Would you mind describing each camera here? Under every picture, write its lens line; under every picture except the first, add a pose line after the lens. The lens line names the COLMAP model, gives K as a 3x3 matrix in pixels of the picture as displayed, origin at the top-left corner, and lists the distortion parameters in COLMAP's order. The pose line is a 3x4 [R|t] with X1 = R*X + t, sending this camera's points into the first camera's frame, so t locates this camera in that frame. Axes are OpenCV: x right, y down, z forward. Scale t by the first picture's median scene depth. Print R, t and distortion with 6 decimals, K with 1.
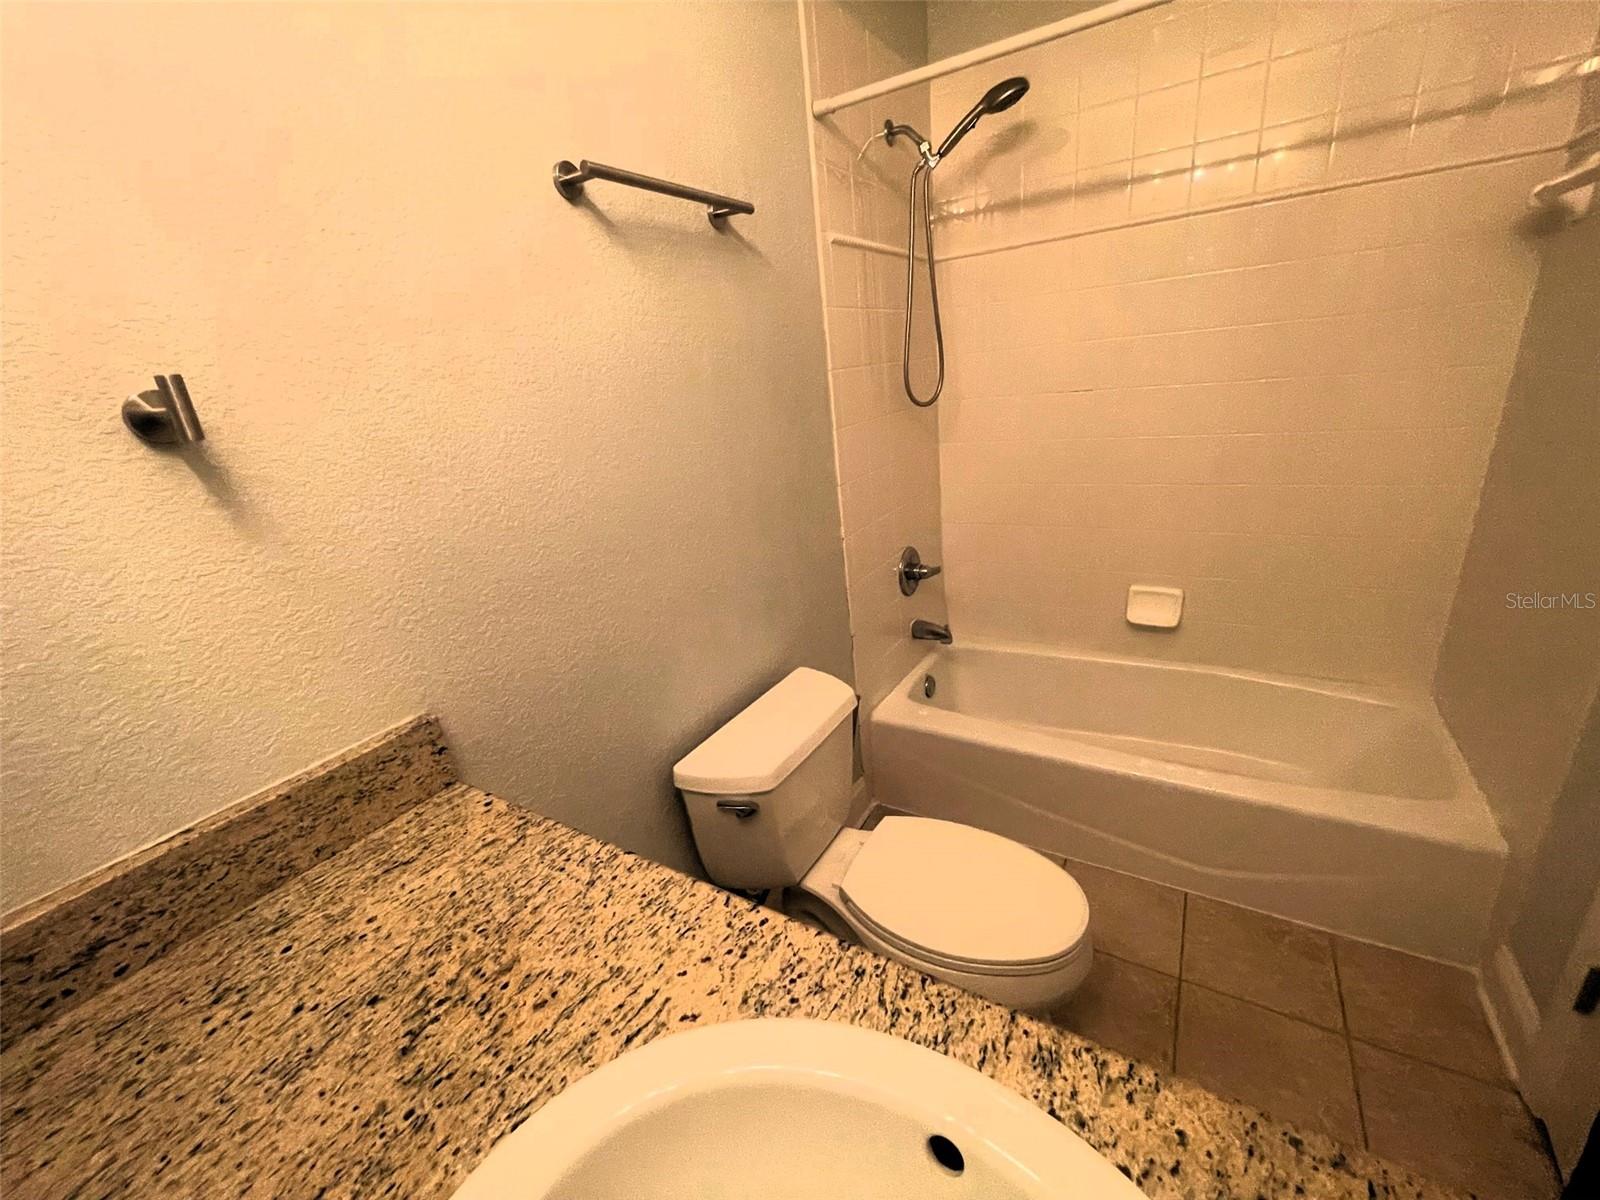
lens RADIAL K [[648.3, 0, 797.6], [0, 648.3, 599.7], [0, 0, 1]] dist [-0.007099, 0.001499]
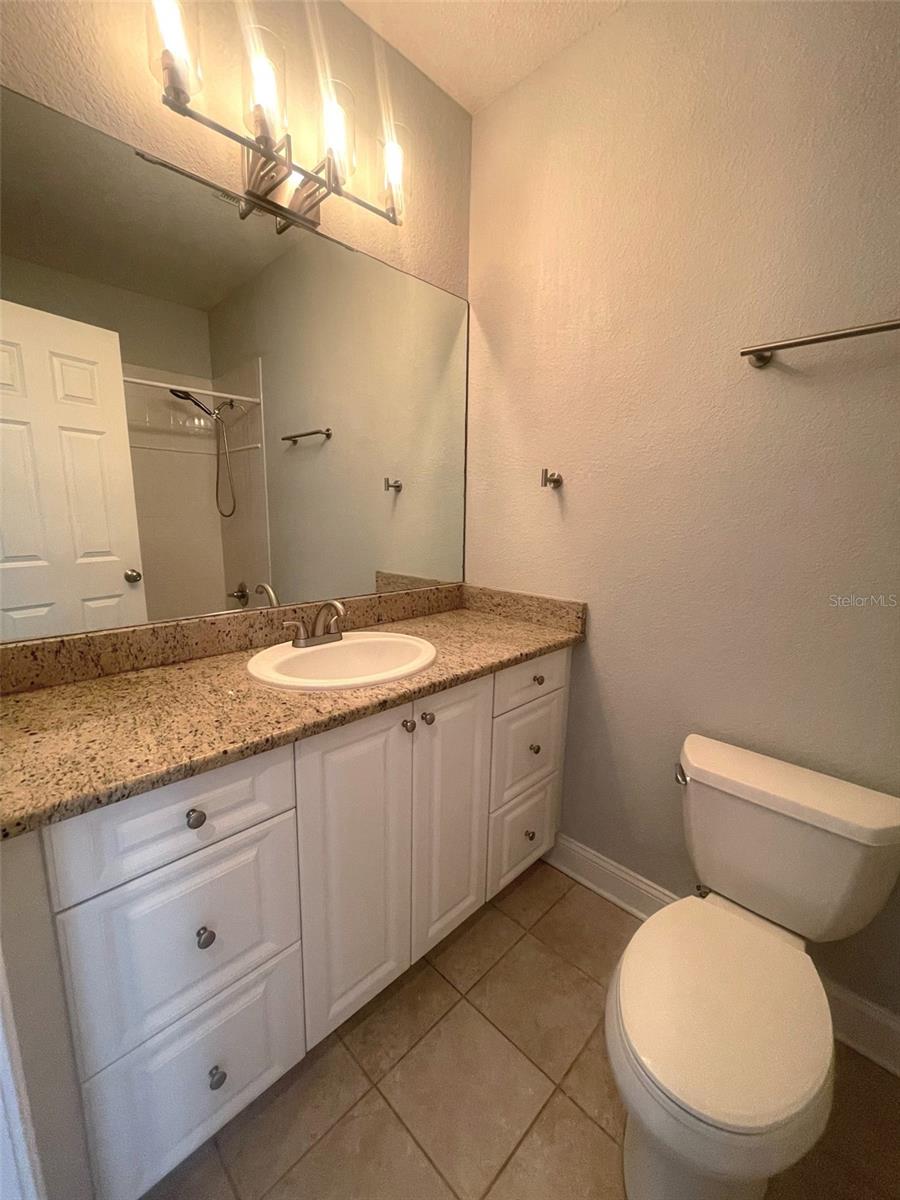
lens RADIAL K [[486.2, 0, 447.5], [0, 486.2, 599.0], [0, 0, 1]] dist [-0.007099, 0.001499]
pose [[-0.220947, 0.277134, -0.935082, 1.641923], [-0.331924, 0.880176, 0.339290, -0.375206], [0.917065, 0.385341, -0.102485, 0.908975]]
